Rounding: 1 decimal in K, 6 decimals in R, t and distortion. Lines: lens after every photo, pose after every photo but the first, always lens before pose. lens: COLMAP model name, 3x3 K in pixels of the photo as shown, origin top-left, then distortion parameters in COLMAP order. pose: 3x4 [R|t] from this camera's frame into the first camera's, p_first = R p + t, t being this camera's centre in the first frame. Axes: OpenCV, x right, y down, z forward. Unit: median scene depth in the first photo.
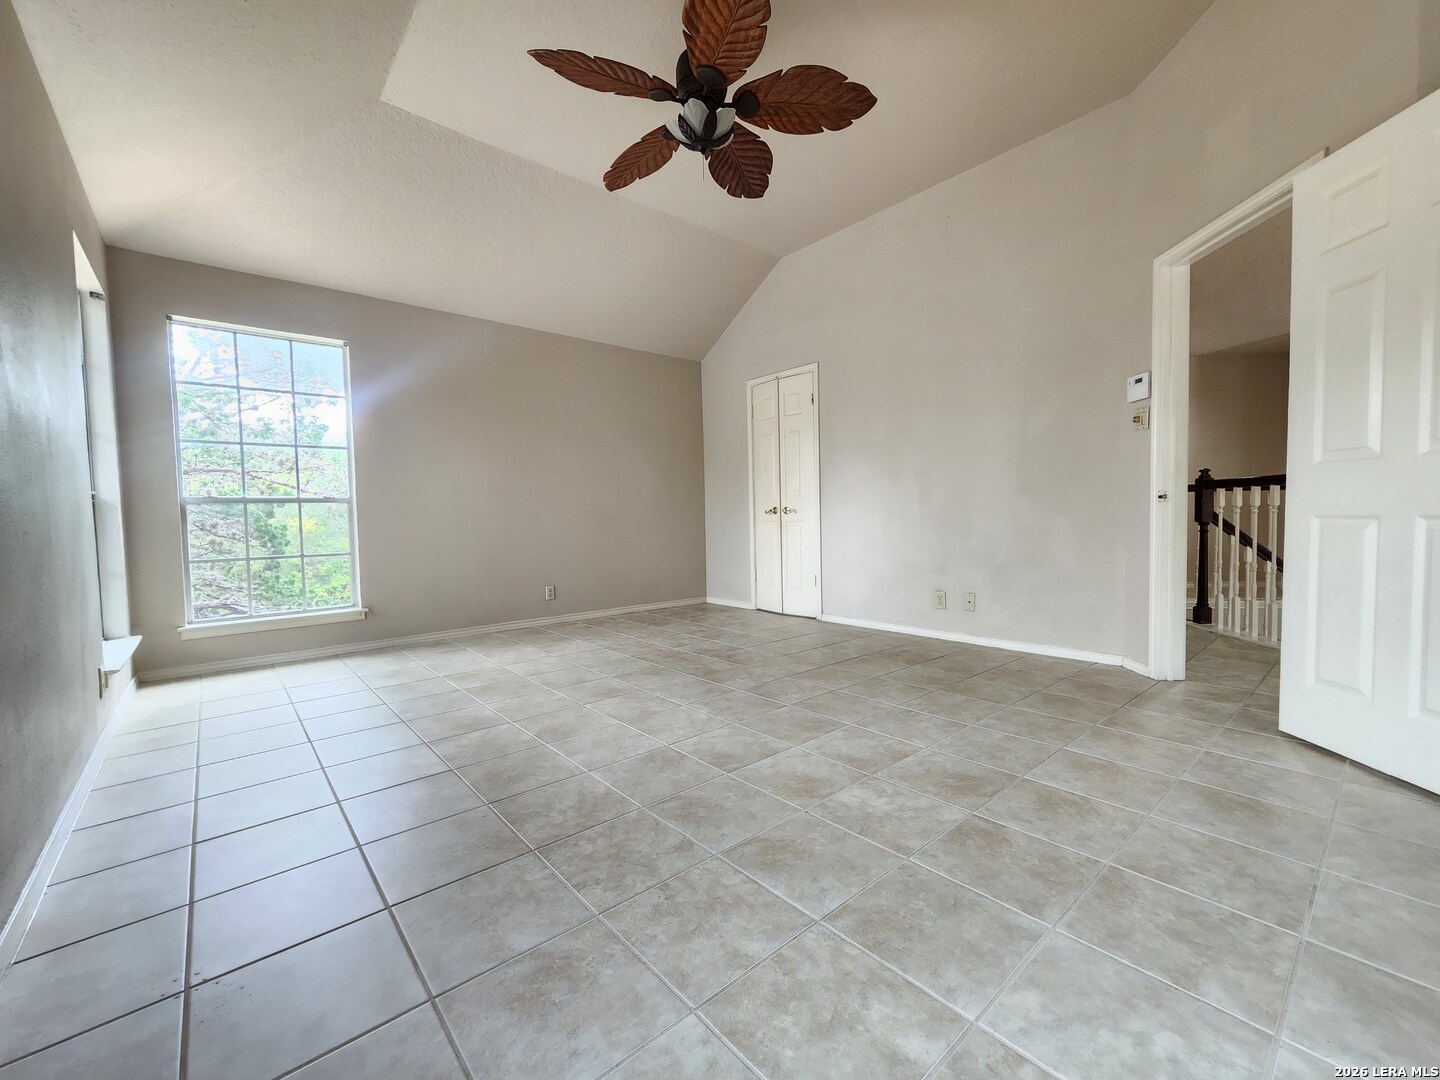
lens RADIAL K [[593.5, 0, 714.8], [0, 593.5, 543.9], [0, 0, 1]] dist [0.000218, -0.000437]
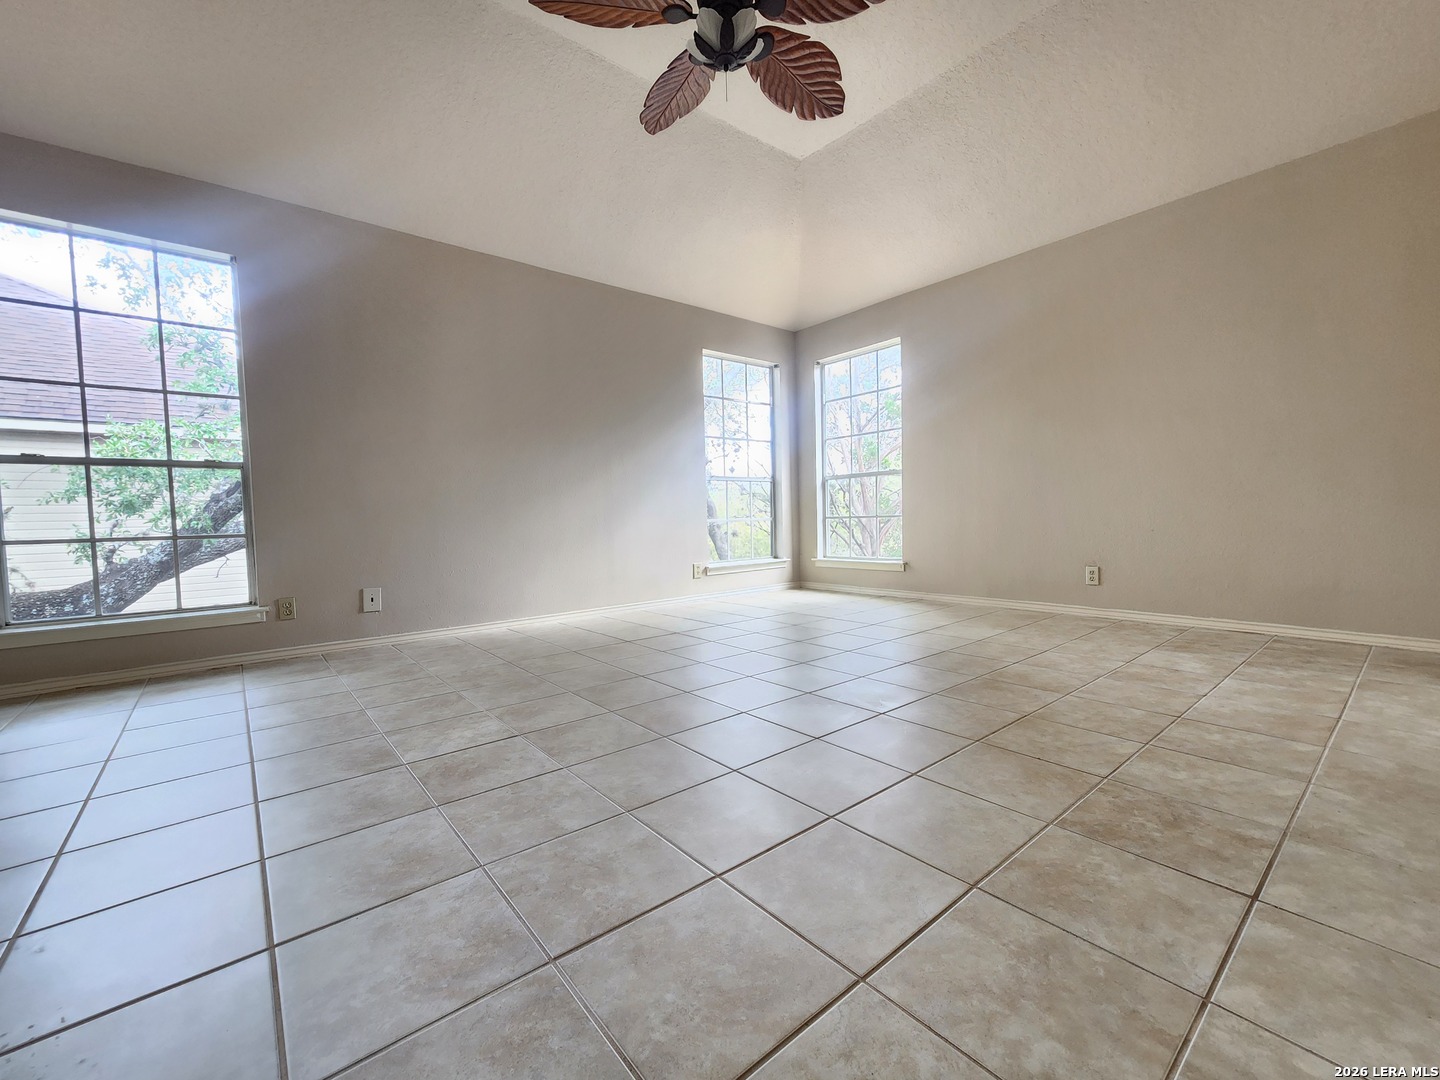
lens RADIAL K [[593.5, 0, 714.8], [0, 593.5, 543.9], [0, 0, 1]] dist [0.000218, -0.000437]
pose [[-0.018104, 0.067201, -0.997575, 1.189597], [-0.019831, 0.997518, 0.067557, 0.000292], [0.999639, 0.021006, -0.016727, 1.300761]]
